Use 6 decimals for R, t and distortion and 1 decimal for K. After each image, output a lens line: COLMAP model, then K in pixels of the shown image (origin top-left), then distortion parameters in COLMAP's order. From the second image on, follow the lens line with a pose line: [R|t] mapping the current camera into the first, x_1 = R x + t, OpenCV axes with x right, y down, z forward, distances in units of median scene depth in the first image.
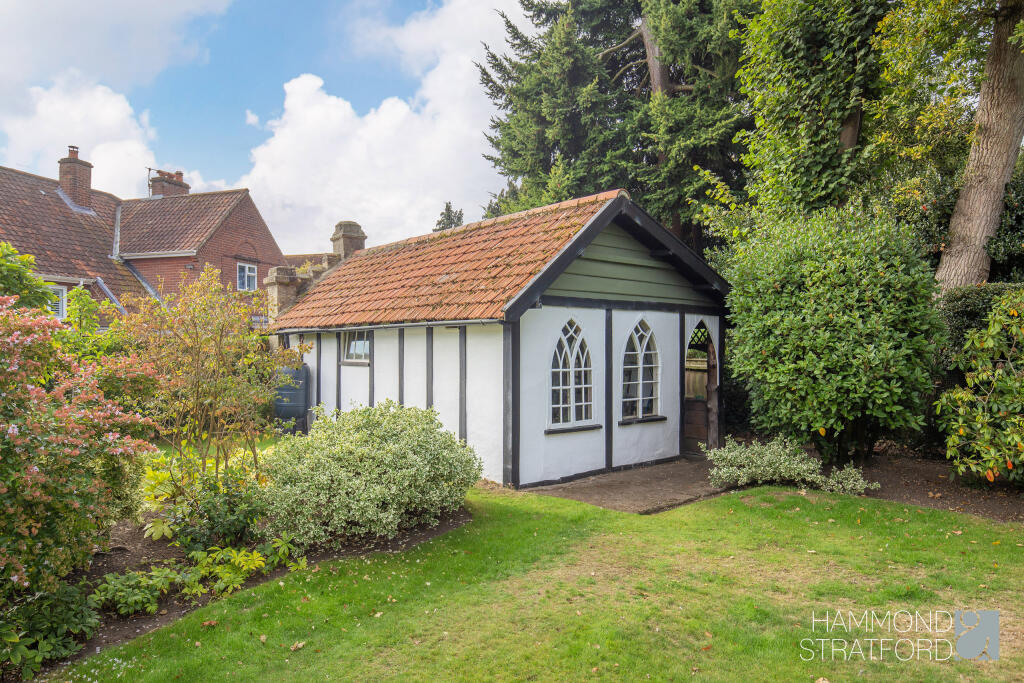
lens RADIAL K [[676.7, 0, 507.1], [0, 676.7, 344.5], [0, 0, 1]] dist [0.002718, -0.000534]
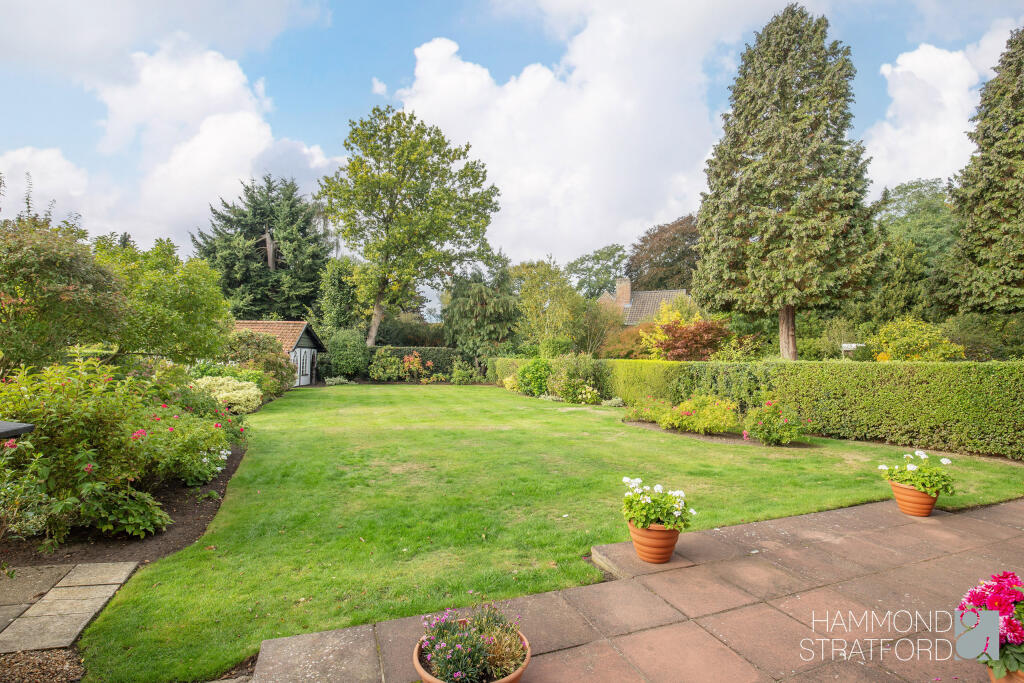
lens RADIAL K [[477.8, 0, 511.9], [0, 477.8, 345.6], [0, 0, 1]] dist [-0.017332, 0.000585]
pose [[0.607960, 0.035136, 0.793190, -1.388437], [-0.019045, 0.999378, -0.029672, -0.002351], [-0.793739, 0.002933, 0.608251, -1.836818]]
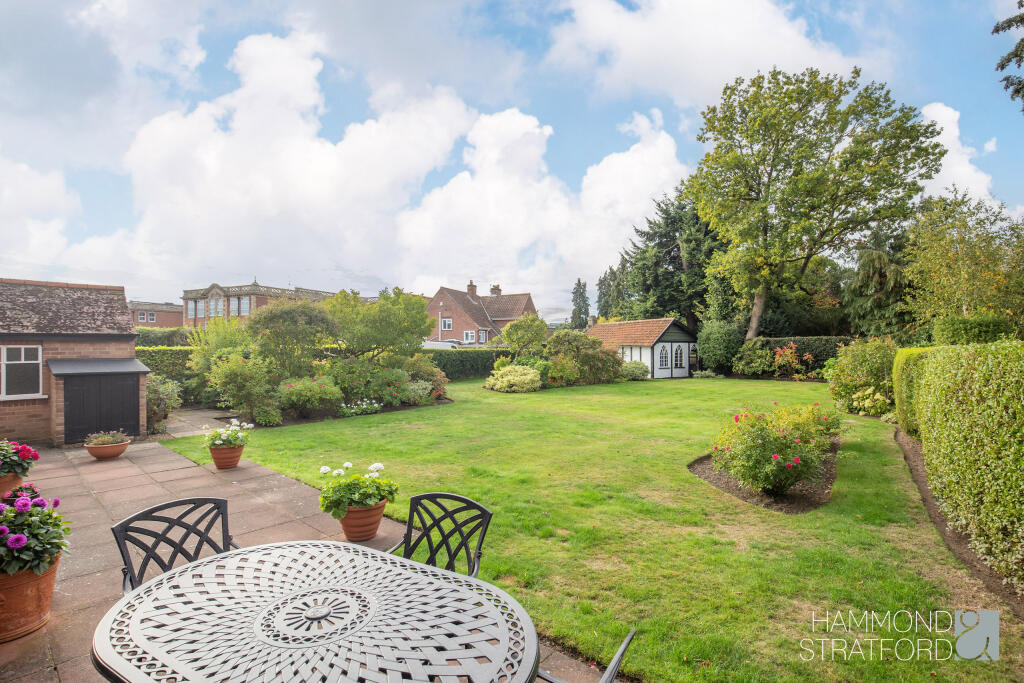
lens RADIAL K [[477.8, 0, 507.9], [0, 477.8, 346.6], [0, 0, 1]] dist [-0.017332, 0.000585]
pose [[0.988966, -0.001890, -0.148130, -0.461656], [0.001407, 0.999993, -0.003369, -0.015208], [0.148135, 0.003123, 0.988962, -2.322633]]
